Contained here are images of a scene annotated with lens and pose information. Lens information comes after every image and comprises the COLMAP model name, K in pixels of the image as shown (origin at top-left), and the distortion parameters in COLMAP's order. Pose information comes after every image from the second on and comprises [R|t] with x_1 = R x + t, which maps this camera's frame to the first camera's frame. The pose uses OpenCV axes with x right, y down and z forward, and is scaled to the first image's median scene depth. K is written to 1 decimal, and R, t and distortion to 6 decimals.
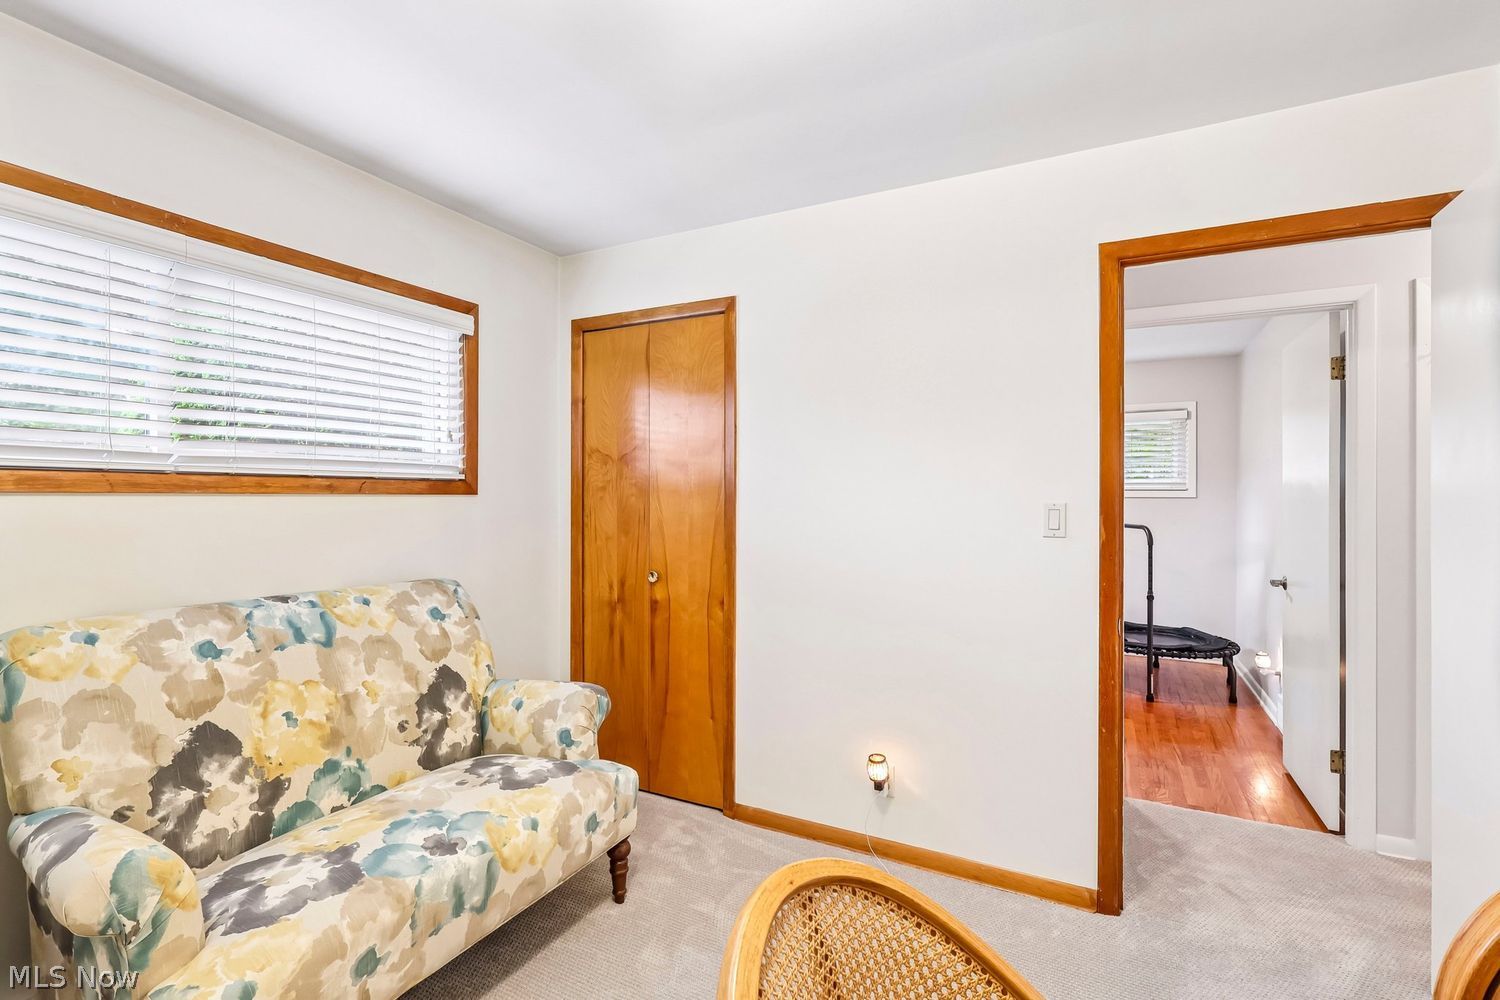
lens RADIAL K [[697.7, 0, 736.4], [0, 697.7, 499.4], [0, 0, 1]] dist [-0.001288, 0.000228]
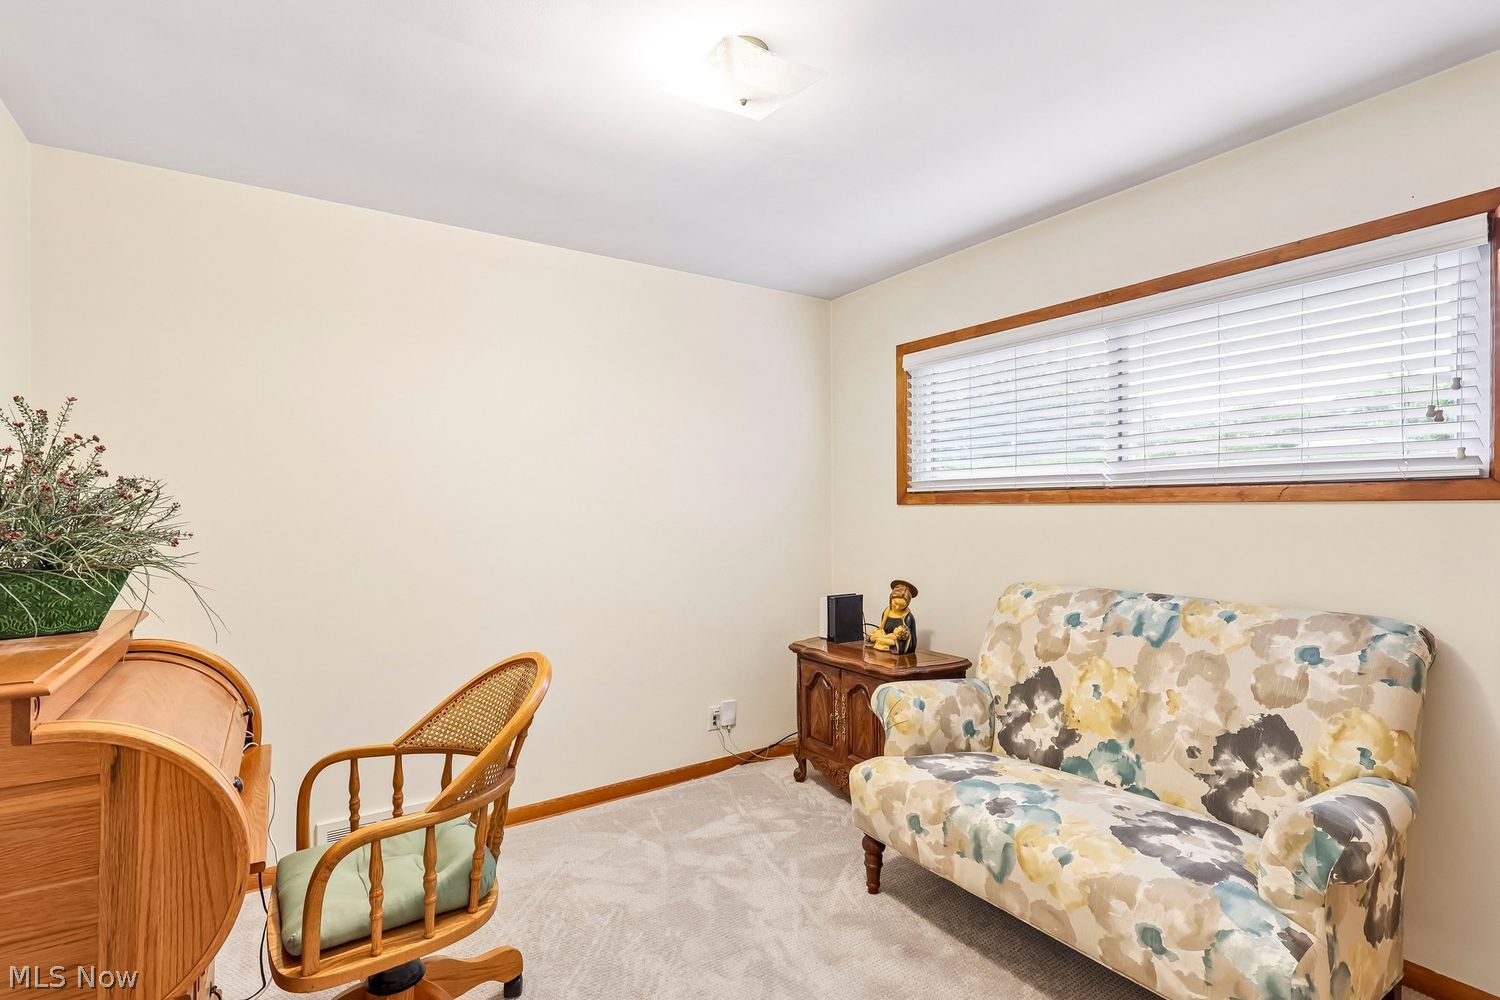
lens RADIAL K [[697.7, 0, 736.4], [0, 697.7, 499.4], [0, 0, 1]] dist [-0.001288, 0.000228]
pose [[-0.469968, -0.009078, -0.882637, 0.608017], [0.000017, 0.999947, -0.010294, -0.002104], [0.882684, -0.004853, -0.469943, 0.867553]]
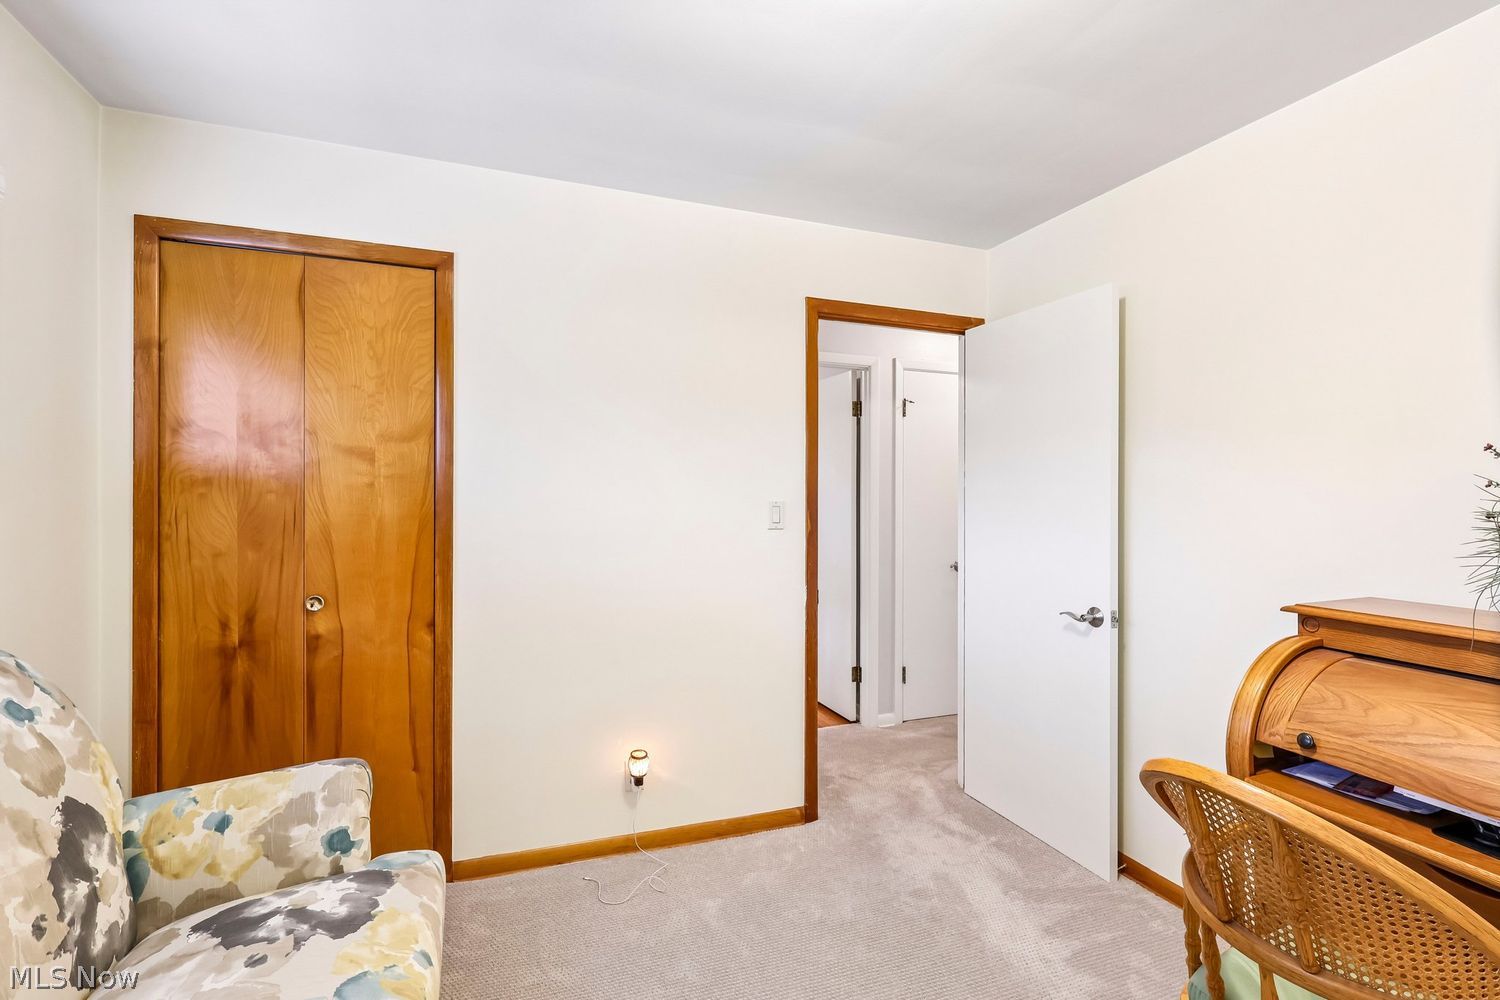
lens RADIAL K [[696.7, 0, 742.5], [0, 696.7, 501.6], [0, 0, 1]] dist [-0.002386, -0.000072]
pose [[0.663937, -0.005337, 0.747770, -0.497012], [-0.002429, 0.999954, 0.009294, -0.005286], [-0.747785, -0.007987, 0.663893, 0.241409]]
